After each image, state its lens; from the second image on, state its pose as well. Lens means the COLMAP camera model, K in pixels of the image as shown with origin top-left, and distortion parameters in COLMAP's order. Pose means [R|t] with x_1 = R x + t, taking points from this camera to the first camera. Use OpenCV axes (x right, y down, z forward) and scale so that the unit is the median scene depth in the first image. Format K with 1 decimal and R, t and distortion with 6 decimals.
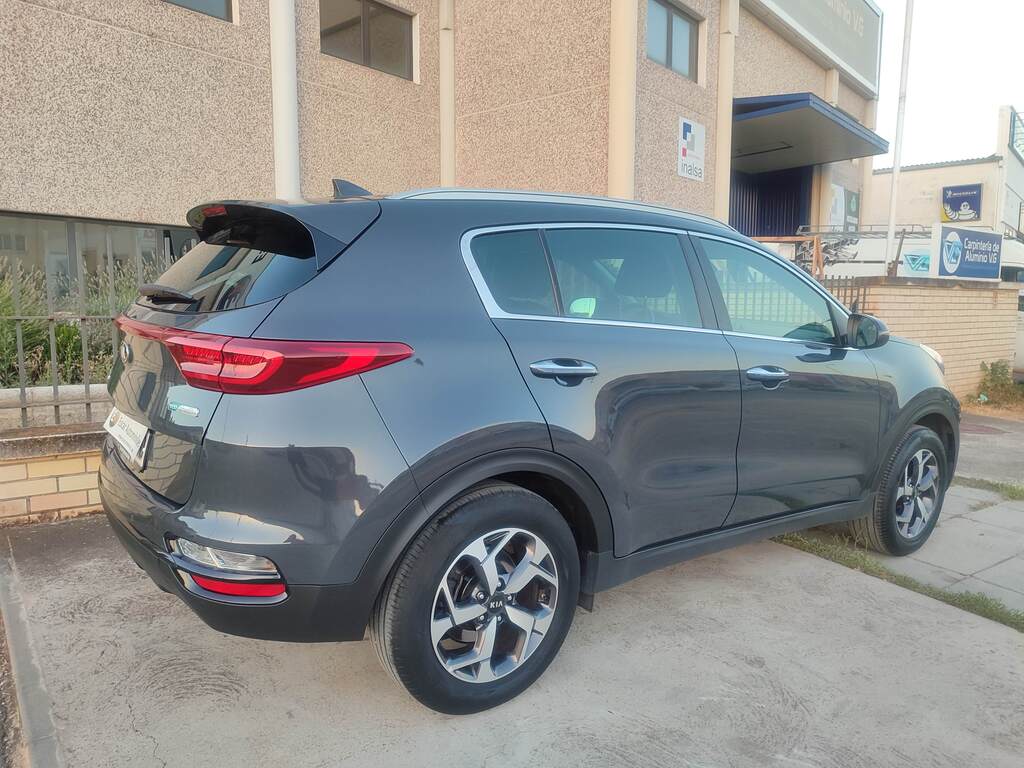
lens RADIAL K [[729.4, 0, 508.9], [0, 729.4, 384.4], [0, 0, 1]] dist [0.008283, -0.002028]
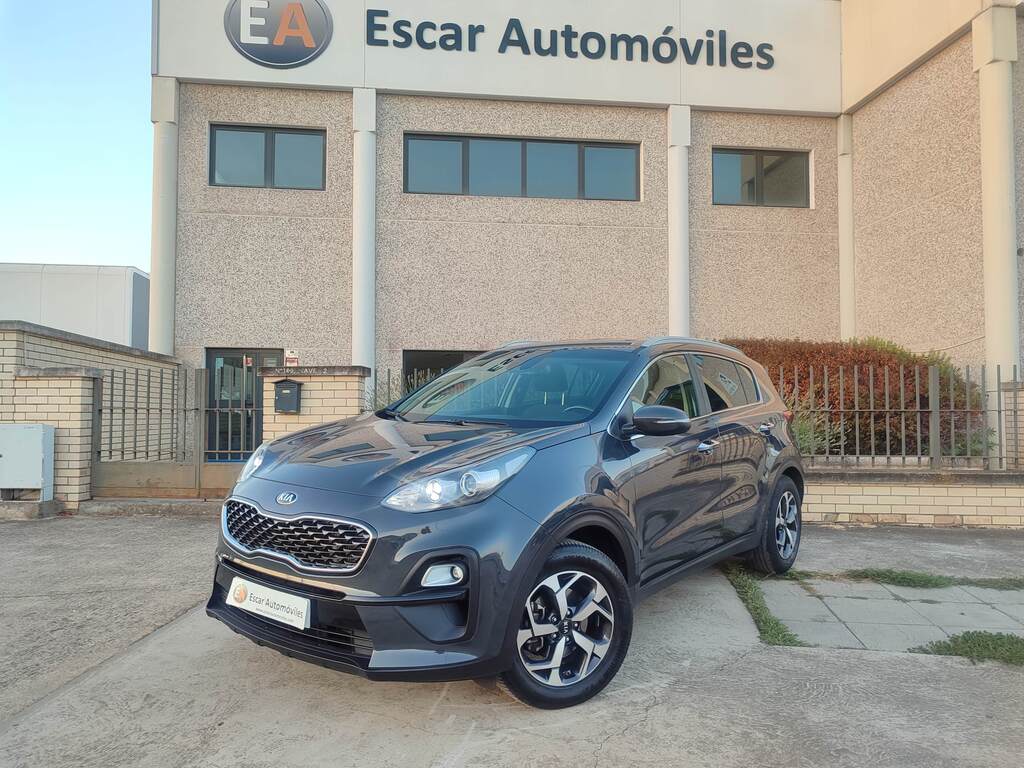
lens RADIAL K [[729.4, 0, 508.9], [0, 729.4, 384.4], [0, 0, 1]] dist [0.008283, -0.002028]
pose [[0.738364, -0.035255, -0.673480, 0.370694], [-0.066585, 0.989942, -0.124821, 0.026809], [0.671107, 0.137007, 0.728591, -0.104550]]
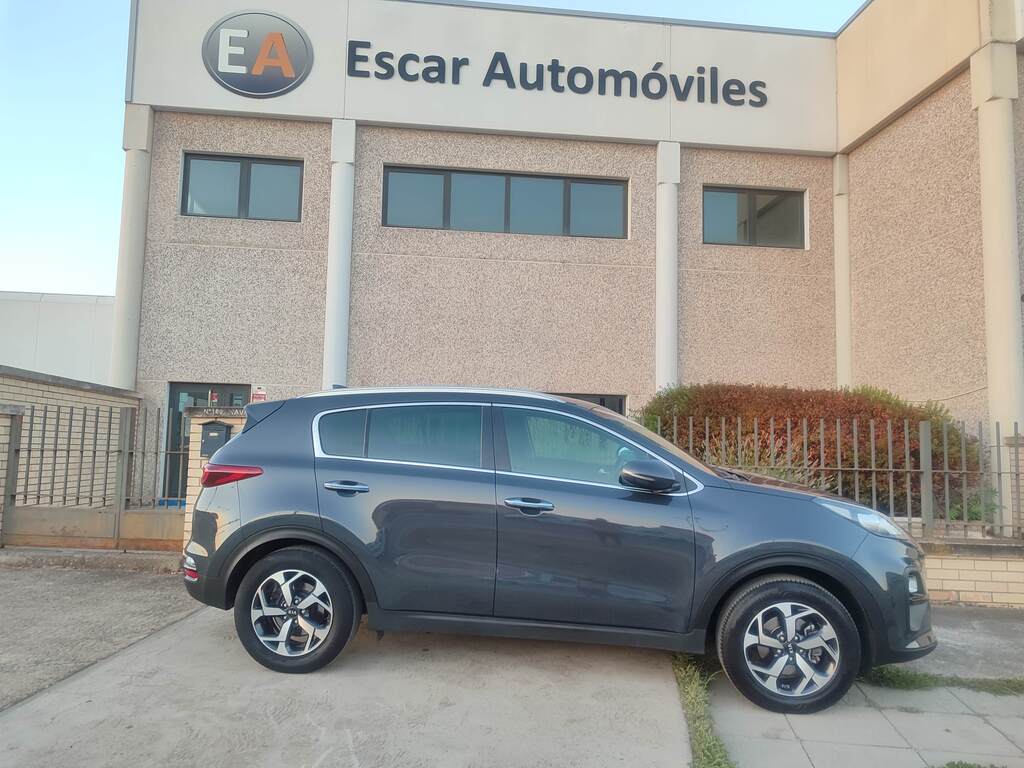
lens RADIAL K [[722.9, 0, 512.0], [0, 722.9, 384.0], [0, 0, 1]] dist [0.013309, -0.003854]
pose [[0.730639, -0.054479, -0.680587, 0.367484], [-0.088049, 0.980970, -0.173049, 0.000533], [0.677063, 0.186362, 0.711937, -0.008140]]
